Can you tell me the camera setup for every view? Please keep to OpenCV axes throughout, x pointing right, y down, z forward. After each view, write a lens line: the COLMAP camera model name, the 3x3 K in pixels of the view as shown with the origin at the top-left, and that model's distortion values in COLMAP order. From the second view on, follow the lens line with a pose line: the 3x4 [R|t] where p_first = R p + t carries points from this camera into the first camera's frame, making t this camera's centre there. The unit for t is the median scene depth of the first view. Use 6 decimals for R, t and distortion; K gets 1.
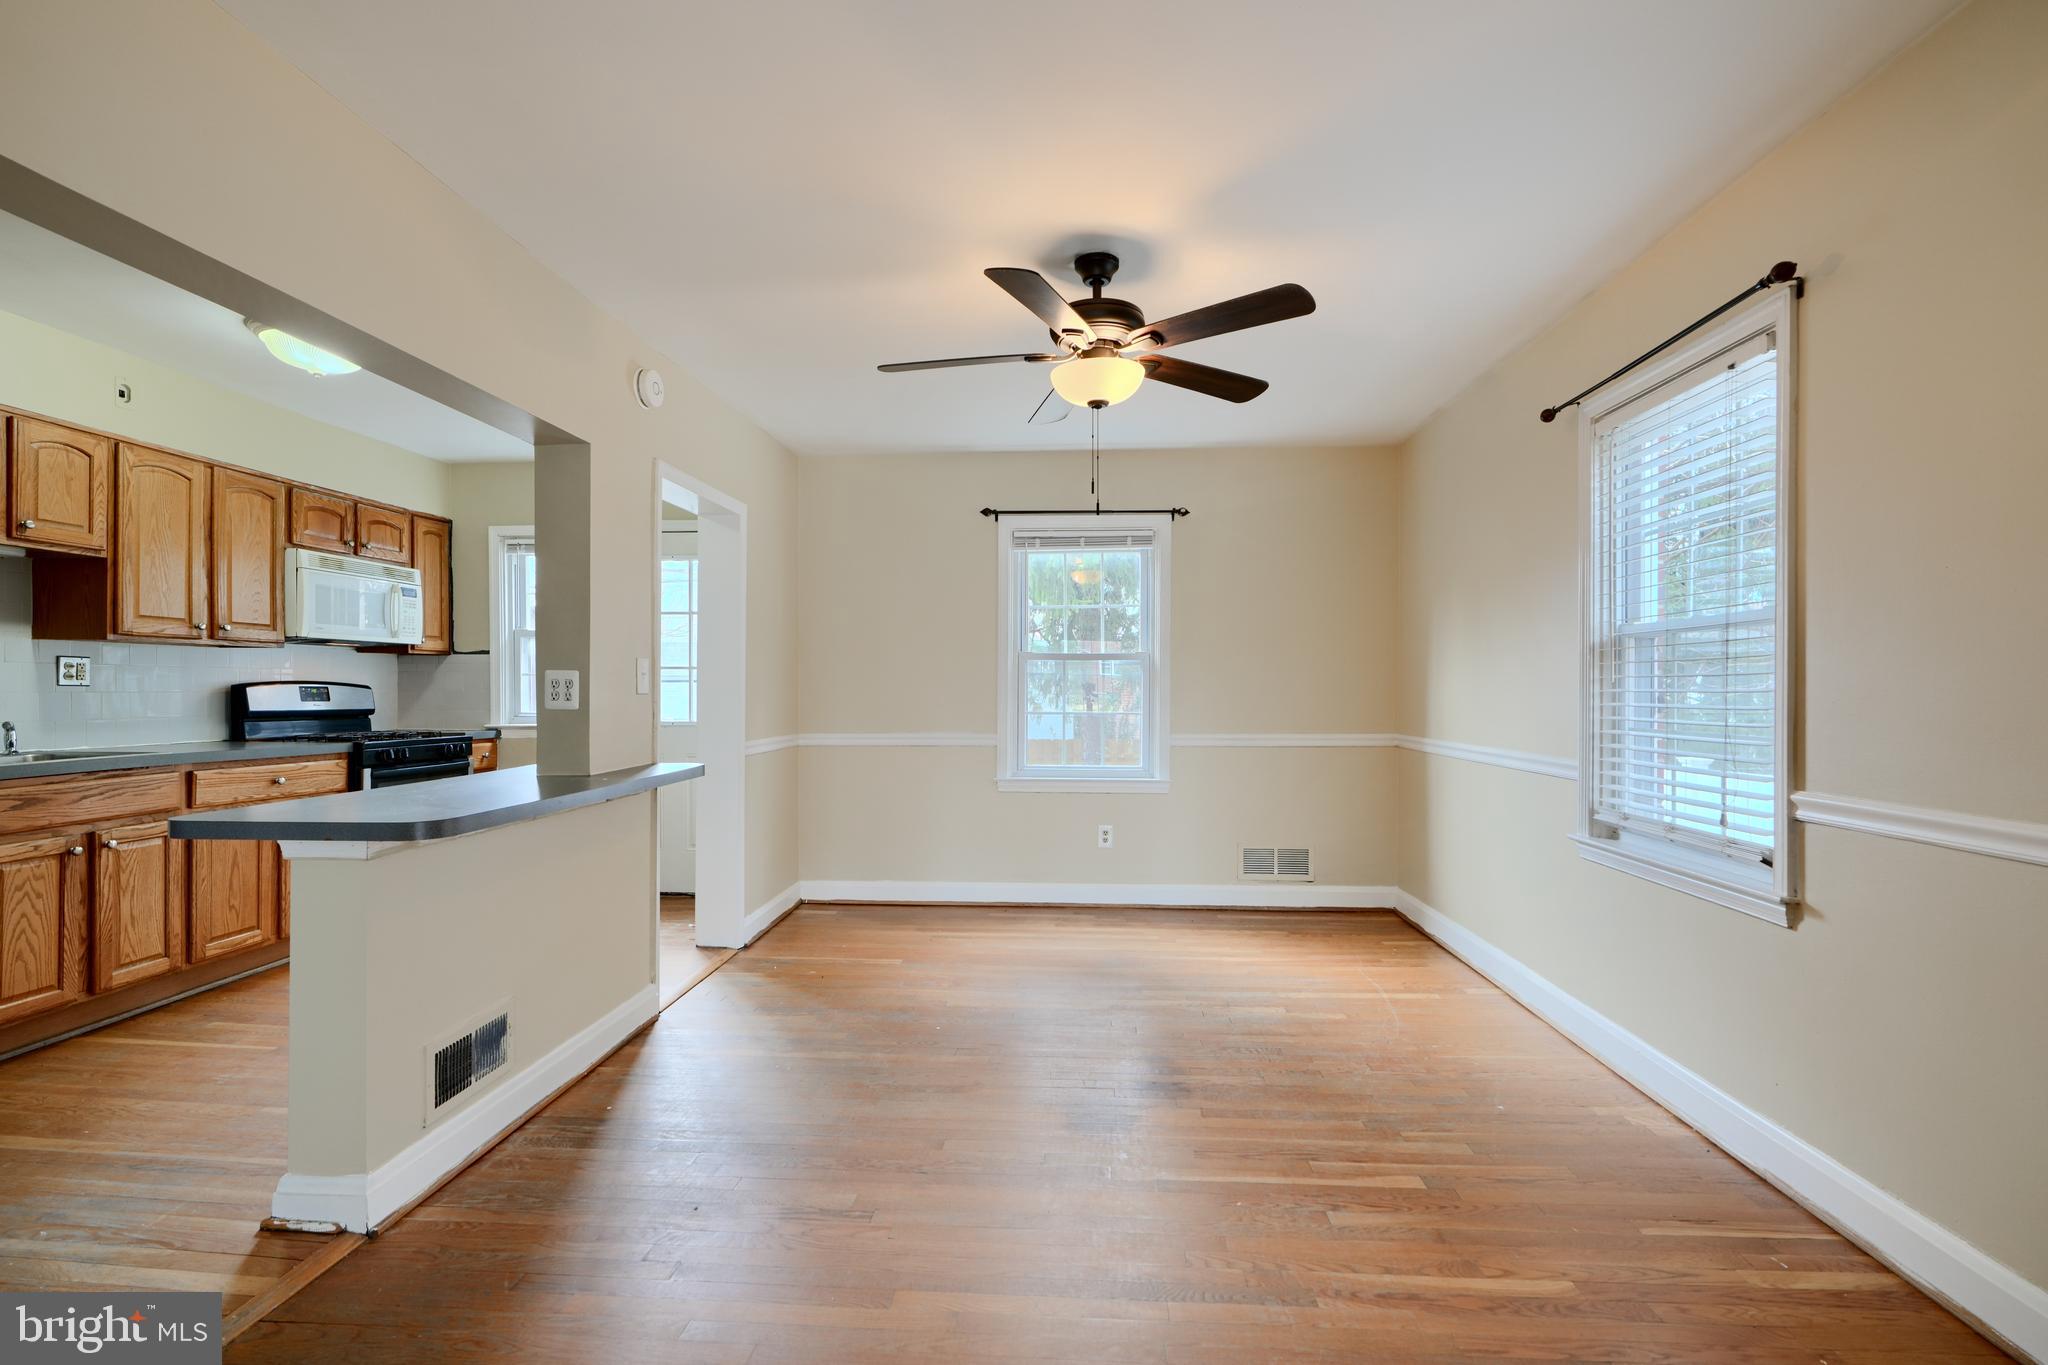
lens RADIAL K [[936.9, 0, 1033.5], [0, 936.9, 690.3], [0, 0, 1]] dist [-0.002452, -0.000144]
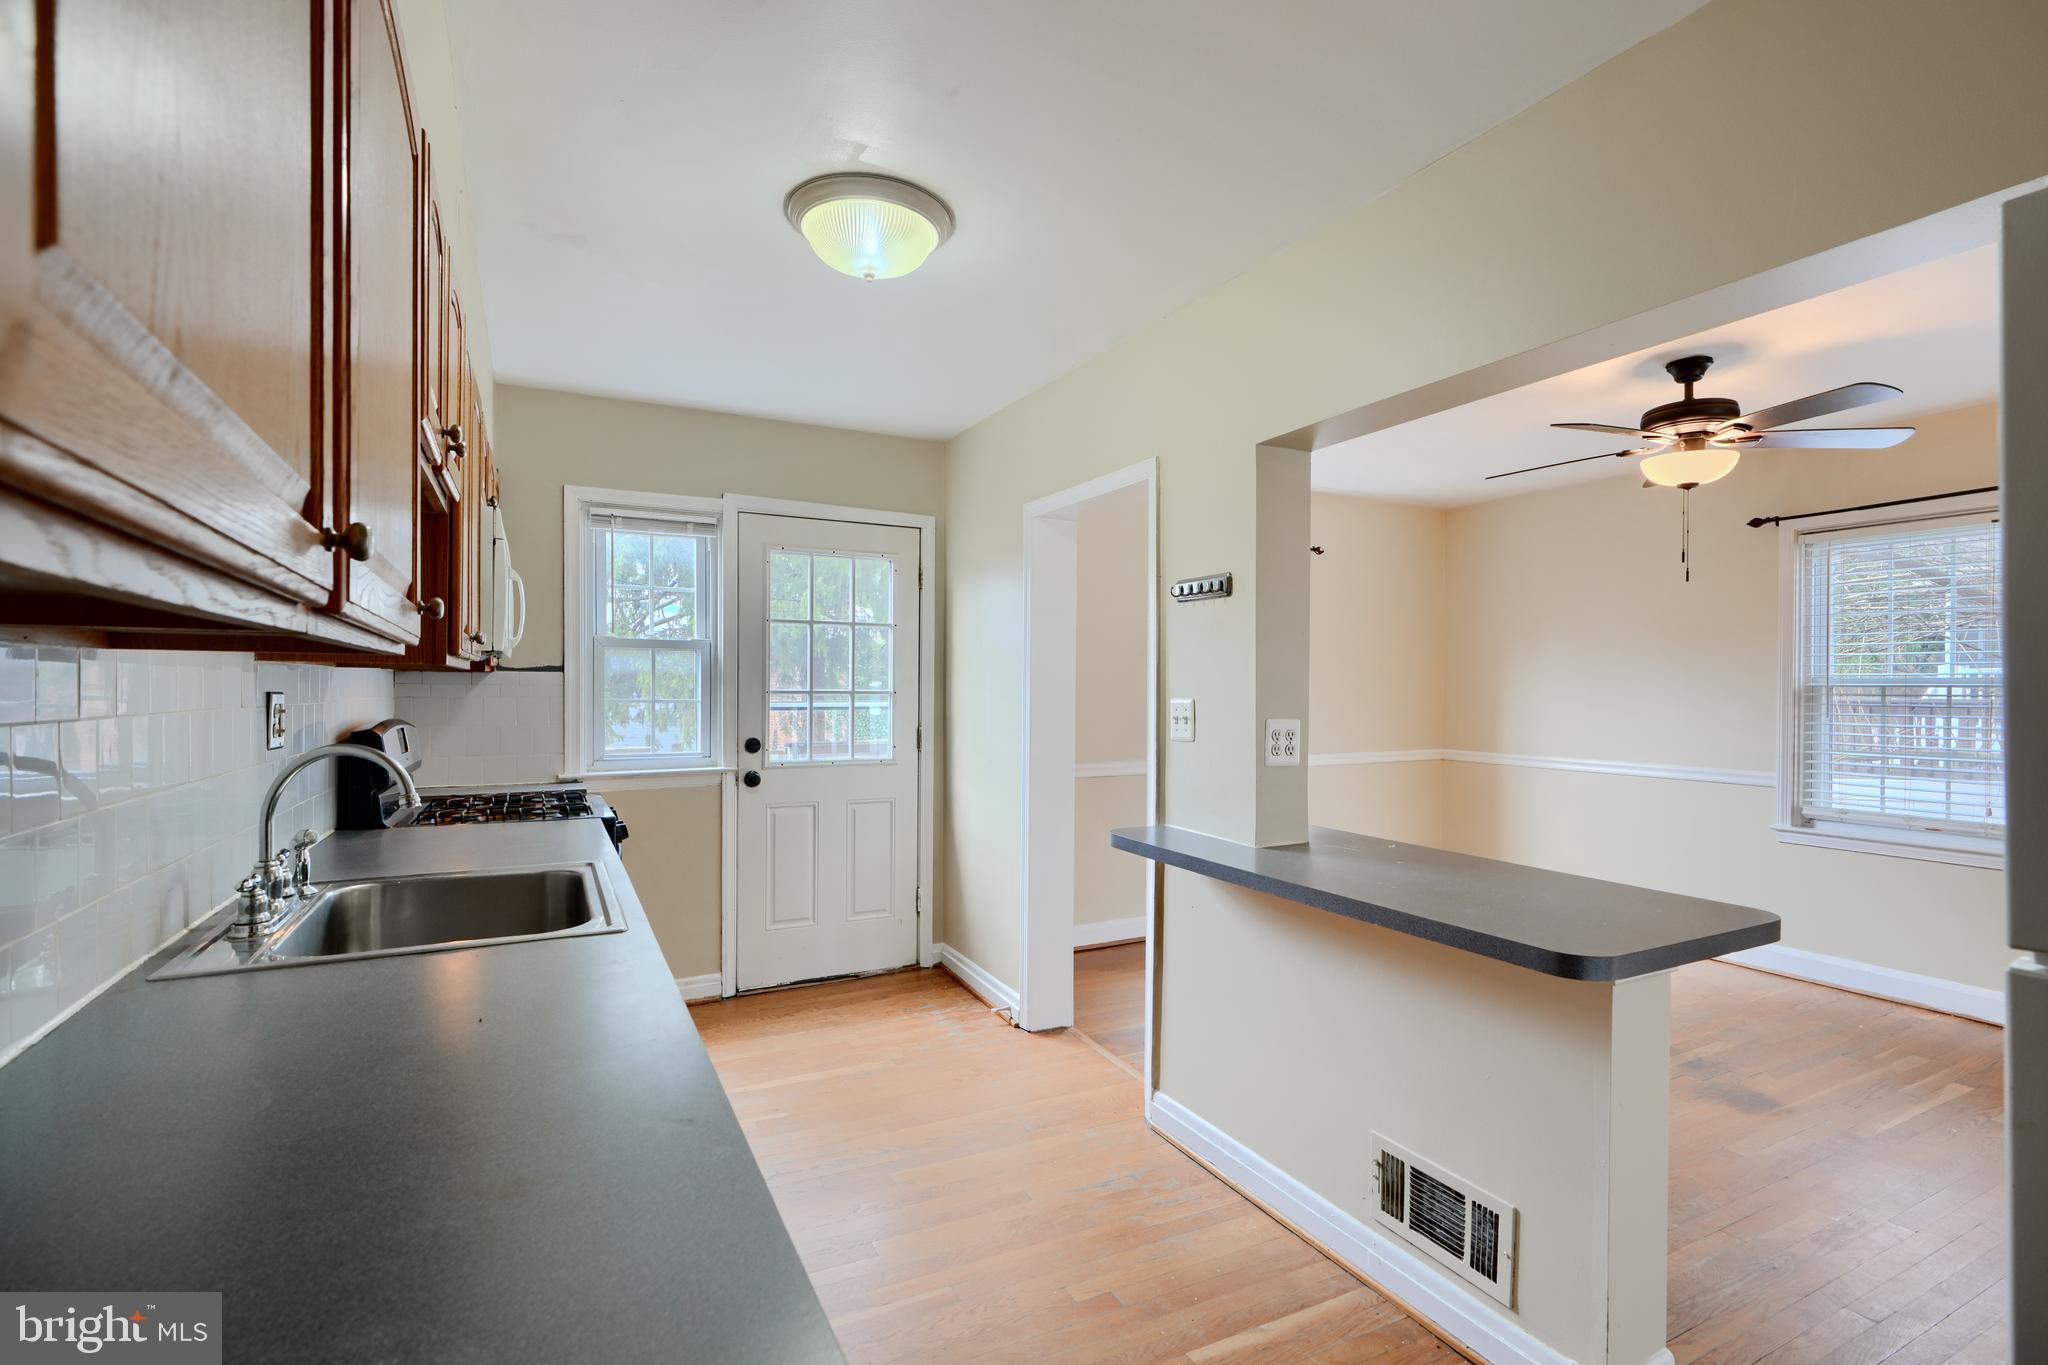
lens RADIAL K [[936.9, 0, 1033.5], [0, 936.9, 690.3], [0, 0, 1]] dist [-0.002452, -0.000144]
pose [[0.851729, 0.002599, 0.523976, -0.902379], [-0.003821, 0.999992, 0.001250, -0.037336], [-0.523969, -0.003067, 0.851732, 0.324032]]
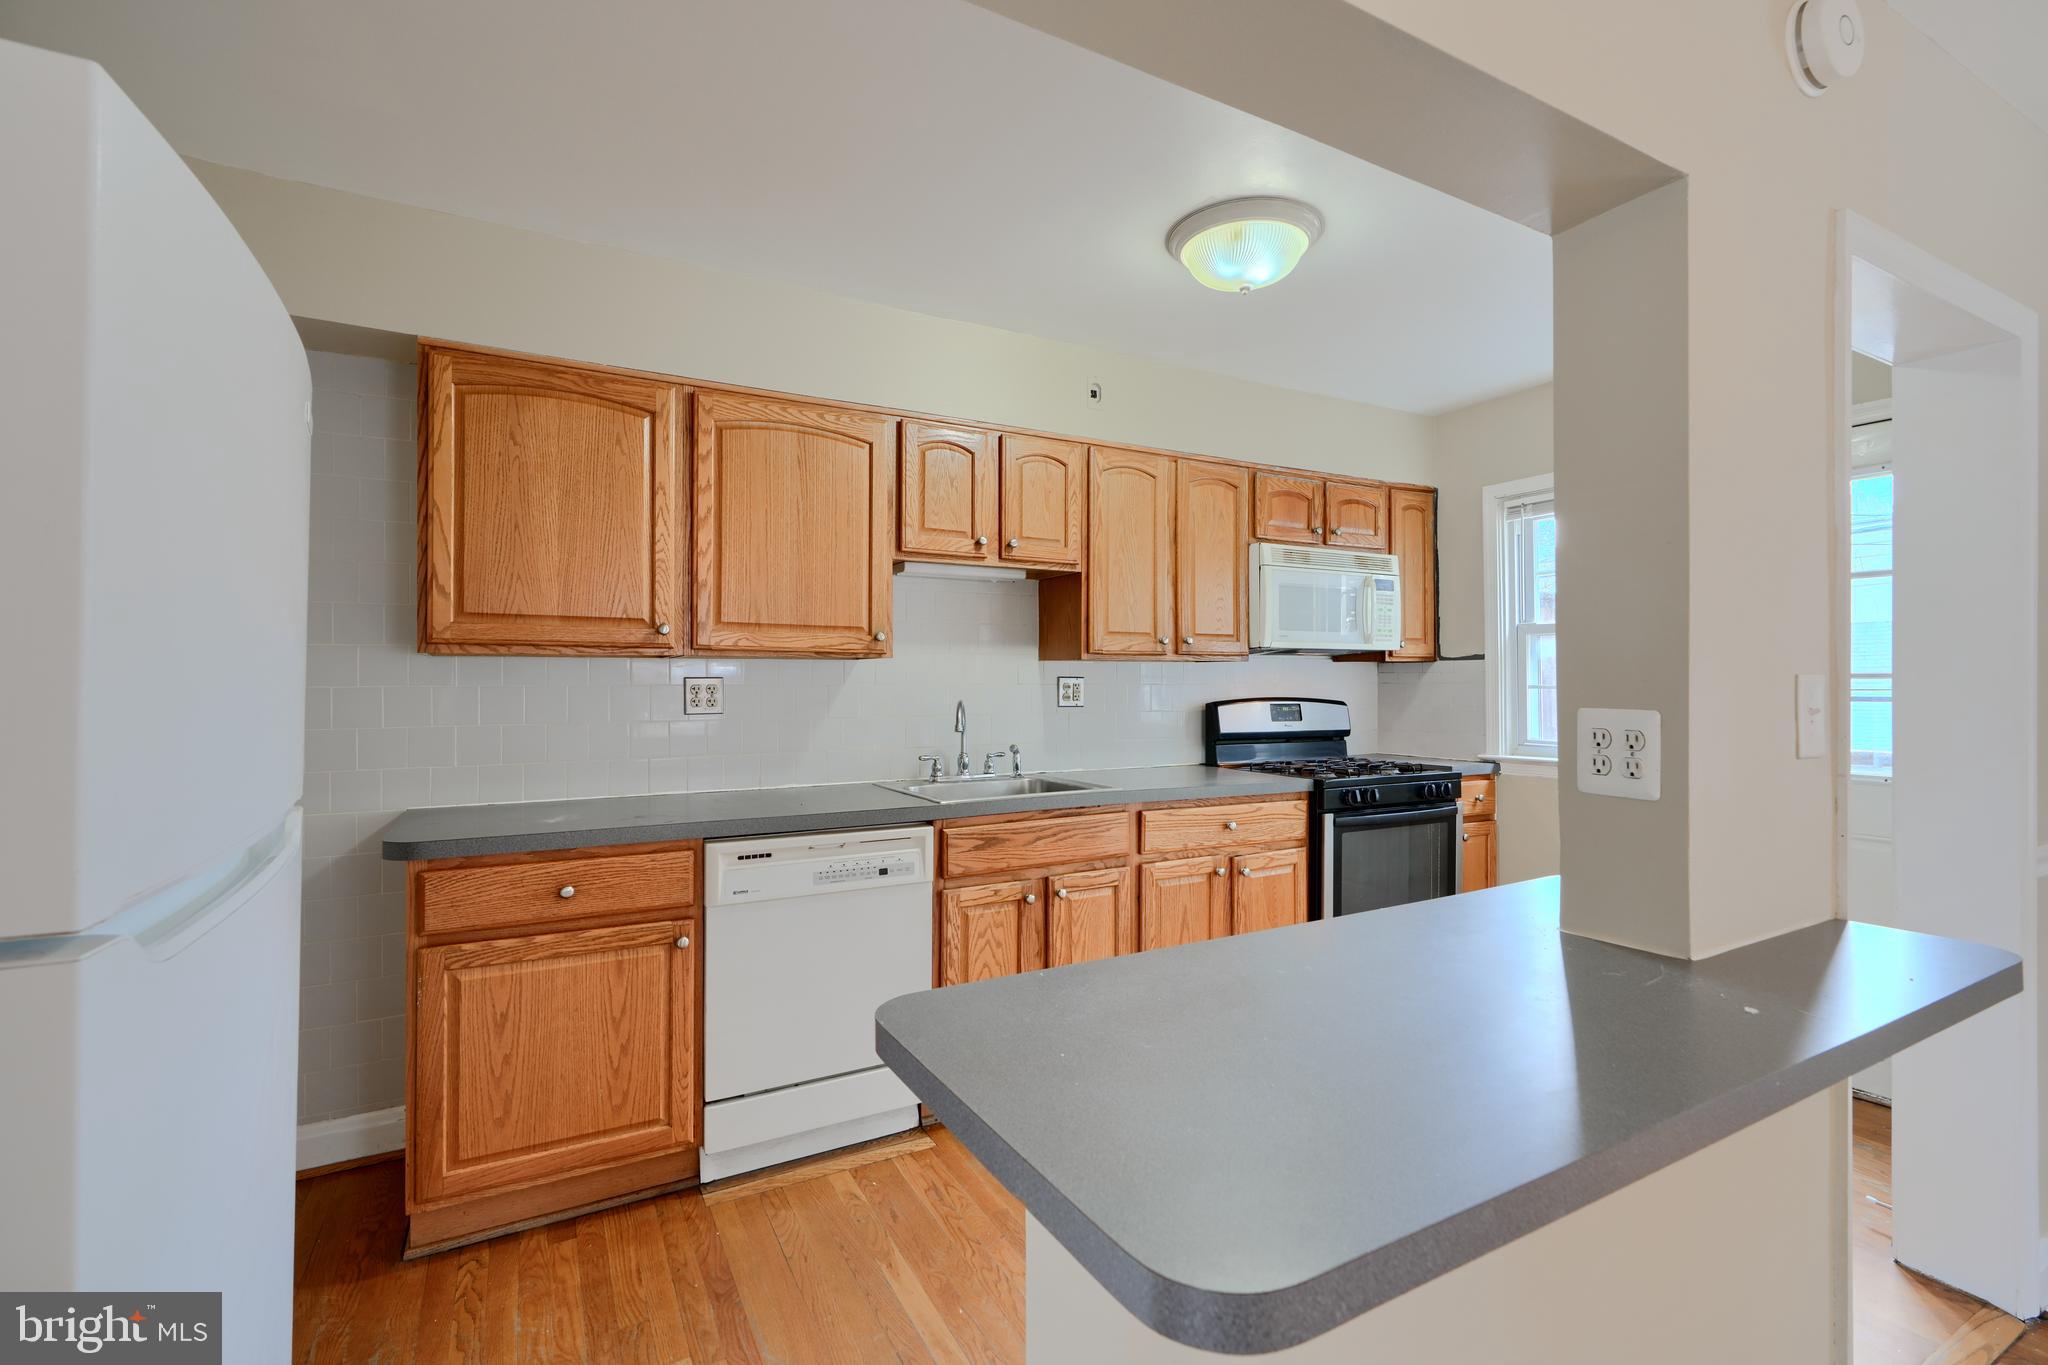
lens RADIAL K [[921.4, 0, 1024.0], [0, 921.4, 682.5], [0, 0, 1]] dist [0.002838, 0.000942]
pose [[0.539409, -0.003183, -0.842038, -0.227512], [0.001785, 0.999995, -0.002637, -0.026795], [0.842042, -0.000080, 0.539411, 0.417221]]
